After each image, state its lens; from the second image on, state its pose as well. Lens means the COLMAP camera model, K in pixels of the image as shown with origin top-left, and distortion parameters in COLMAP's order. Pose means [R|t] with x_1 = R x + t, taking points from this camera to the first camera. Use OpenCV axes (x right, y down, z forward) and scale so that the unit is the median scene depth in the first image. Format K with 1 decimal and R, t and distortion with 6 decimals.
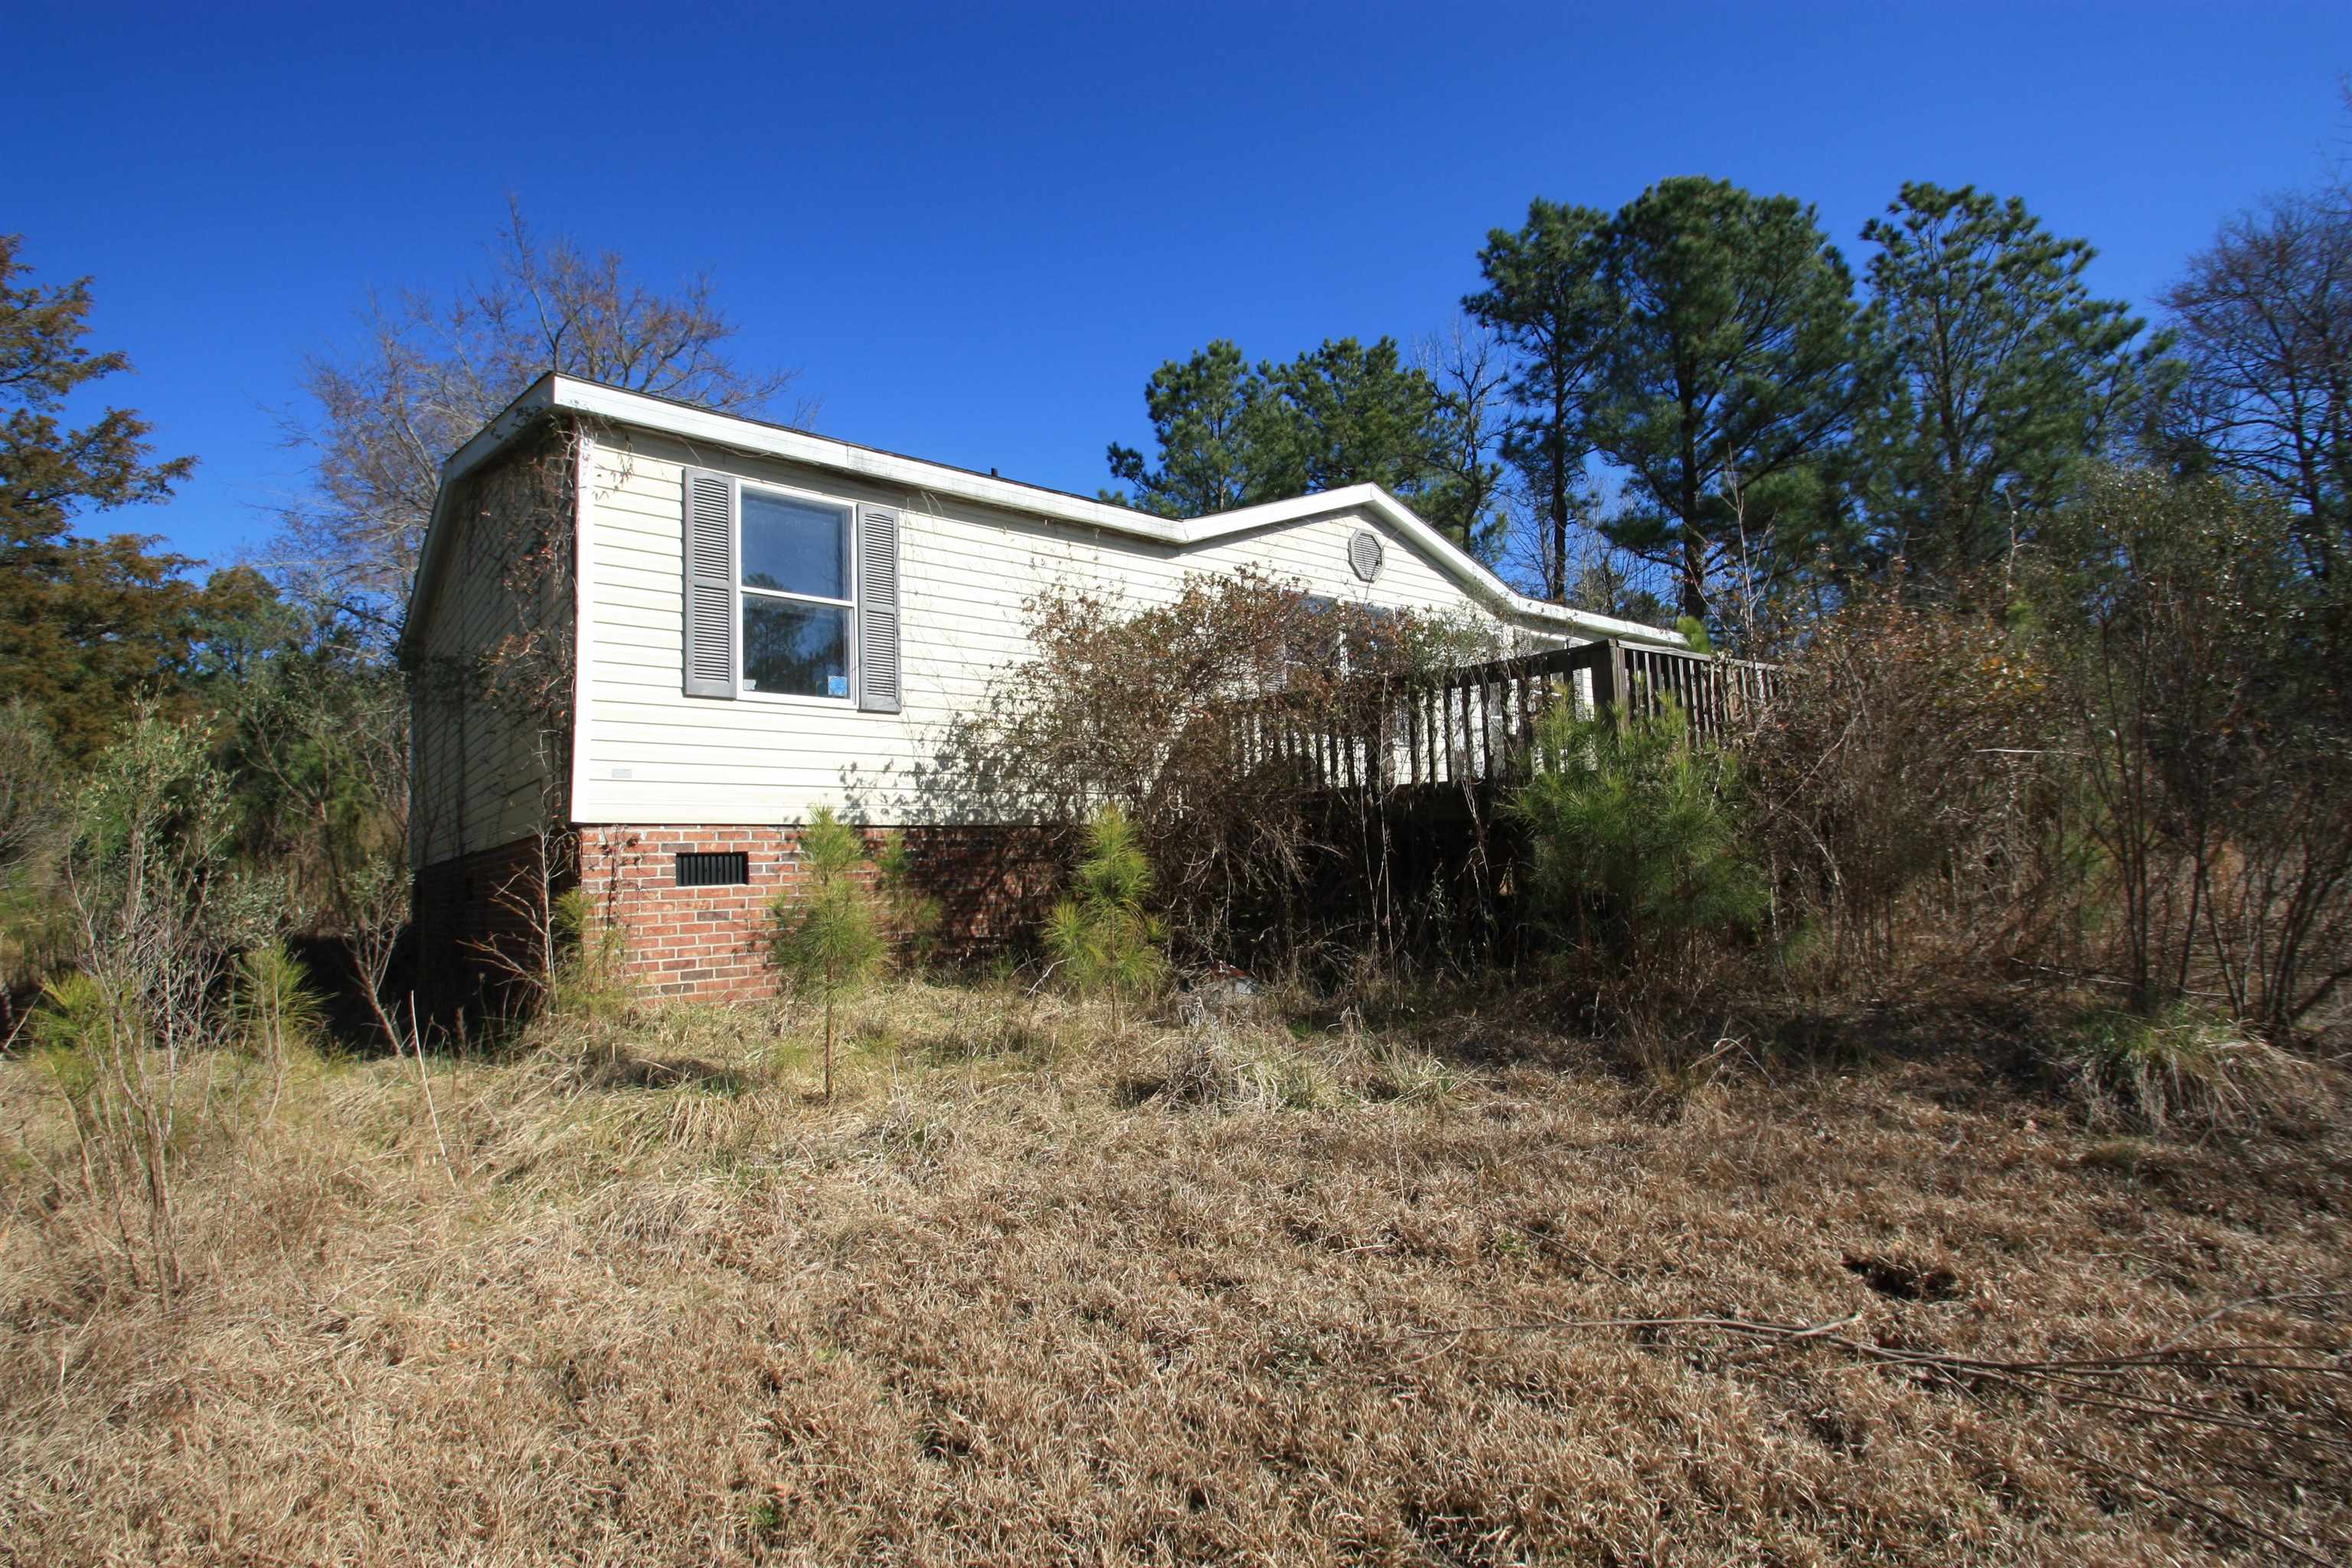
lens RADIAL K [[1075.9, 0, 1176.0], [0, 1075.9, 784.0], [0, 0, 1]] dist [0.009850, -0.015874]
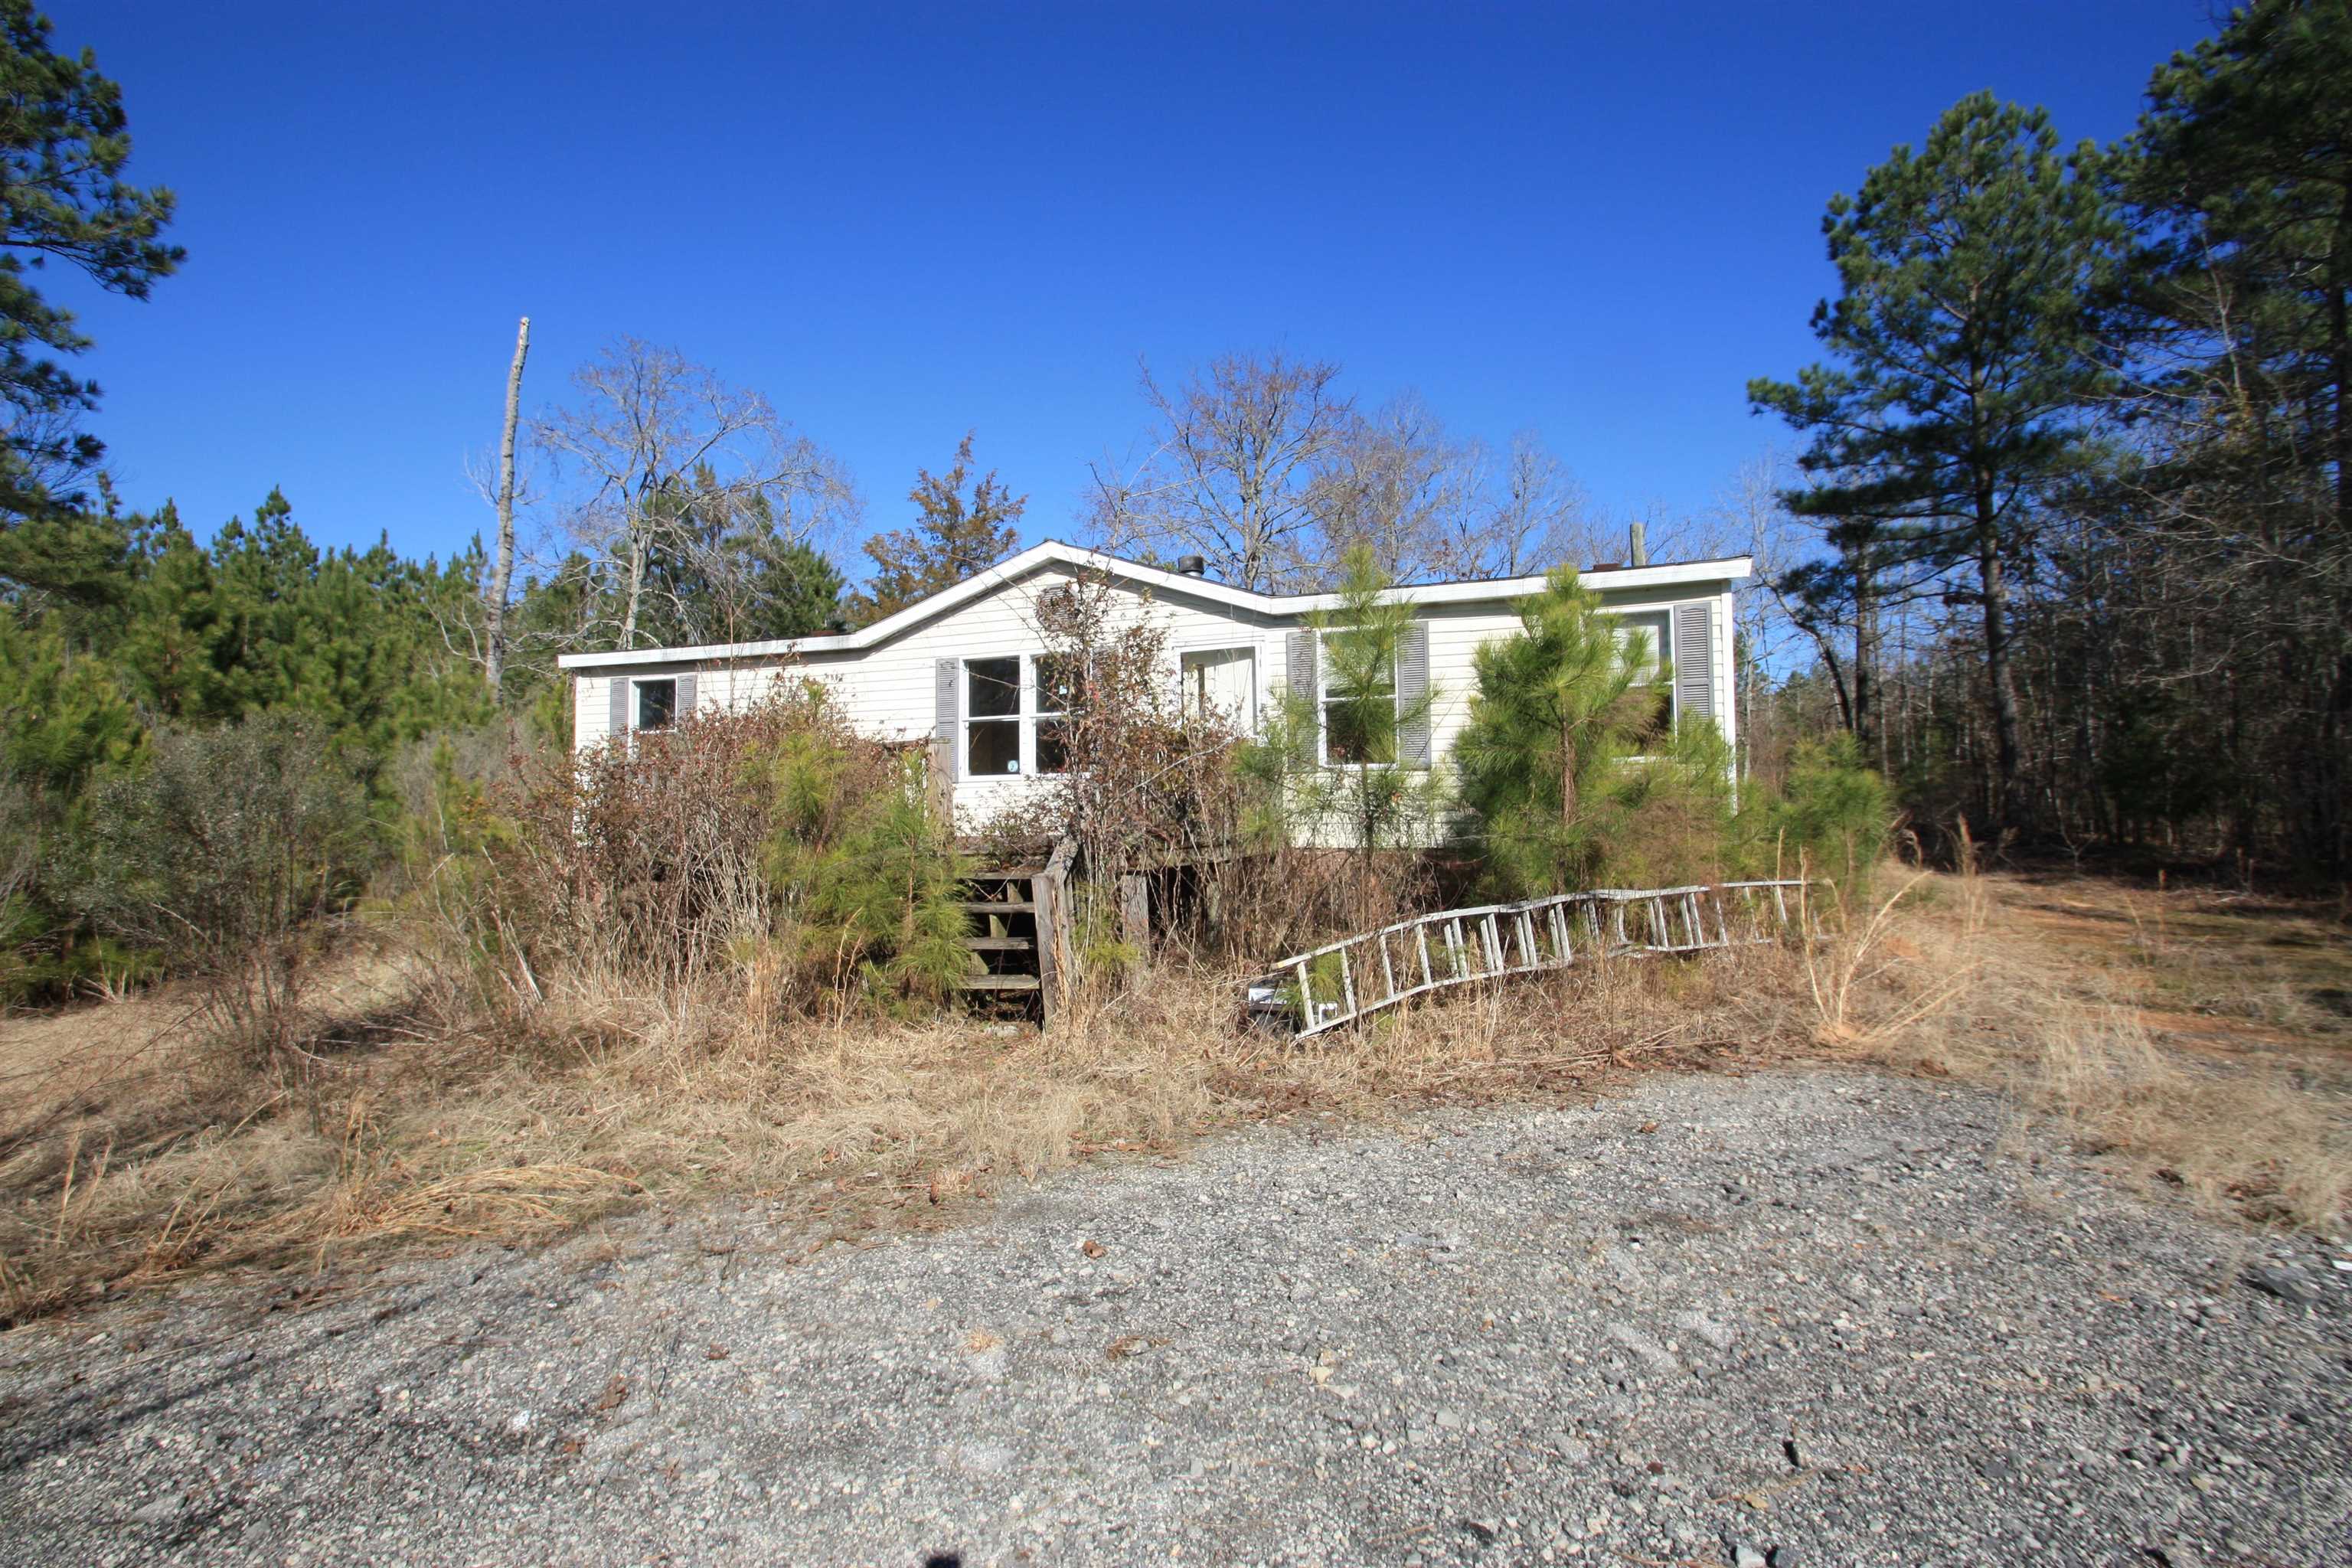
lens RADIAL K [[1083.6, 0, 1170.7], [0, 1083.6, 790.9], [0, 0, 1]] dist [-0.001468, -0.008668]
pose [[0.437491, -0.069488, -0.896534, 1.177444], [-0.014091, 0.996358, -0.084101, 0.059306], [0.899112, 0.049427, 0.434918, 0.642461]]
